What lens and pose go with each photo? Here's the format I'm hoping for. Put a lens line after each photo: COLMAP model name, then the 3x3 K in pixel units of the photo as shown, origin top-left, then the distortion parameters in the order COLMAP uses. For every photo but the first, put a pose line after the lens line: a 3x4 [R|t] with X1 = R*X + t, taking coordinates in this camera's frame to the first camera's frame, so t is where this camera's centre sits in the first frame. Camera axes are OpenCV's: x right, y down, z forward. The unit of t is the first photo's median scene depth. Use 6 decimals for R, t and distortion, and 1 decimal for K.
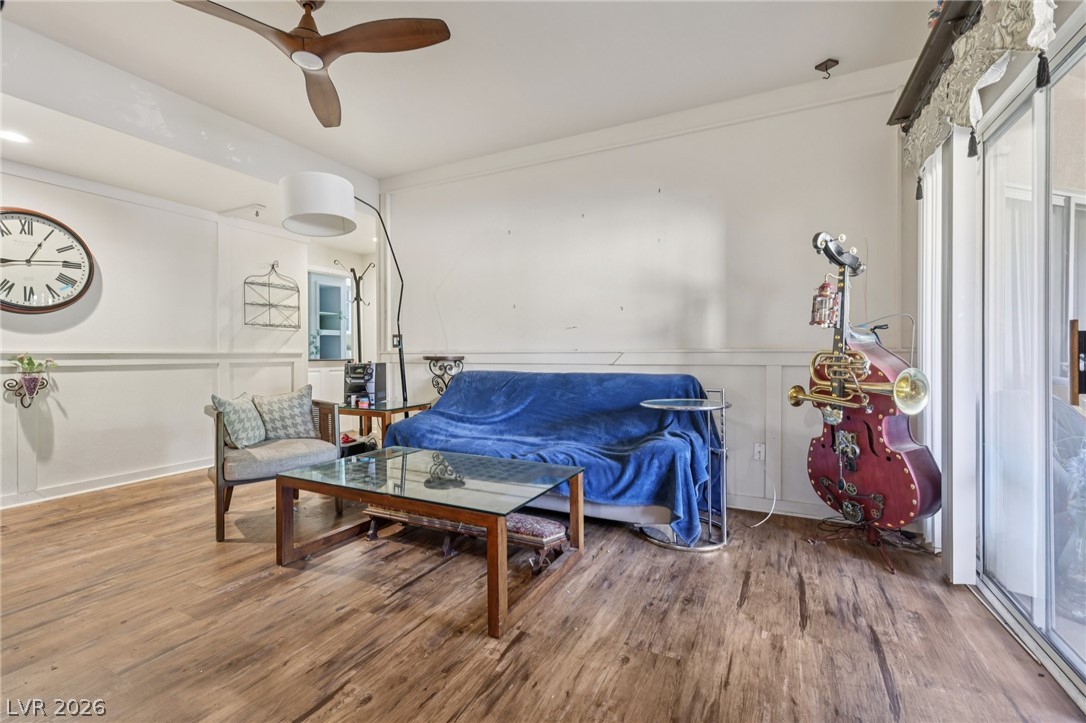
lens RADIAL K [[473.3, 0, 542.7], [0, 473.3, 349.7], [0, 0, 1]] dist [0.003264, 0.000396]
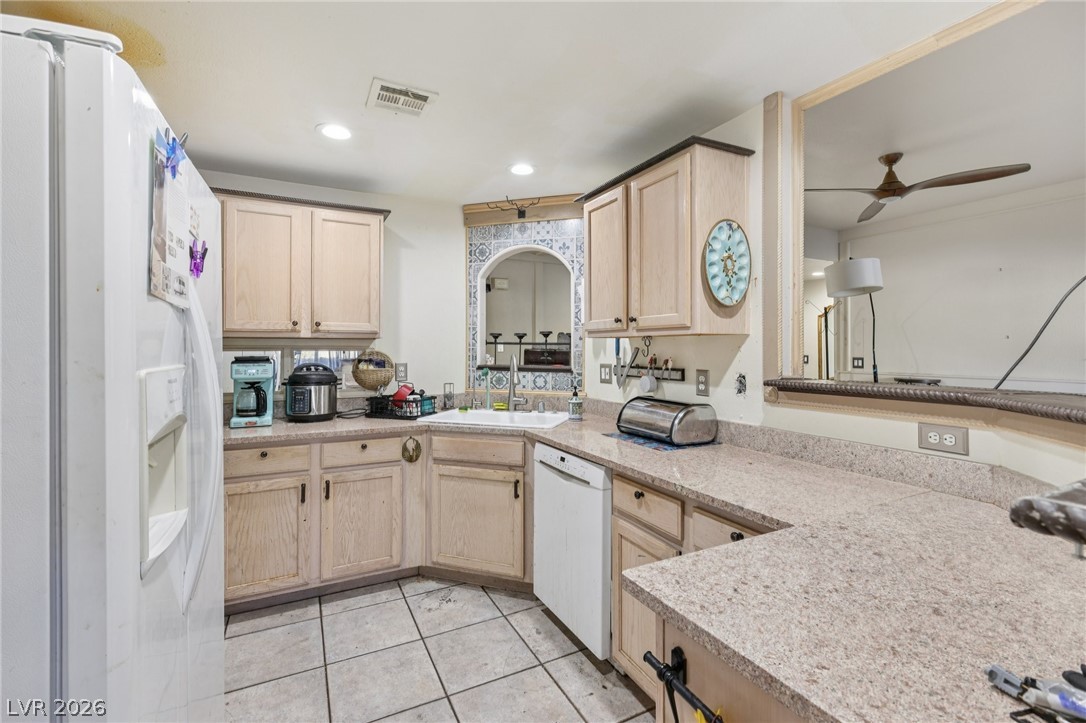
lens RADIAL K [[473.3, 0, 542.7], [0, 473.3, 349.7], [0, 0, 1]] dist [0.003264, 0.000396]
pose [[0.806669, -0.001787, -0.591000, -0.306888], [0.006721, 0.999958, 0.006150, -0.082854], [0.590965, -0.008933, 0.806648, -0.574921]]
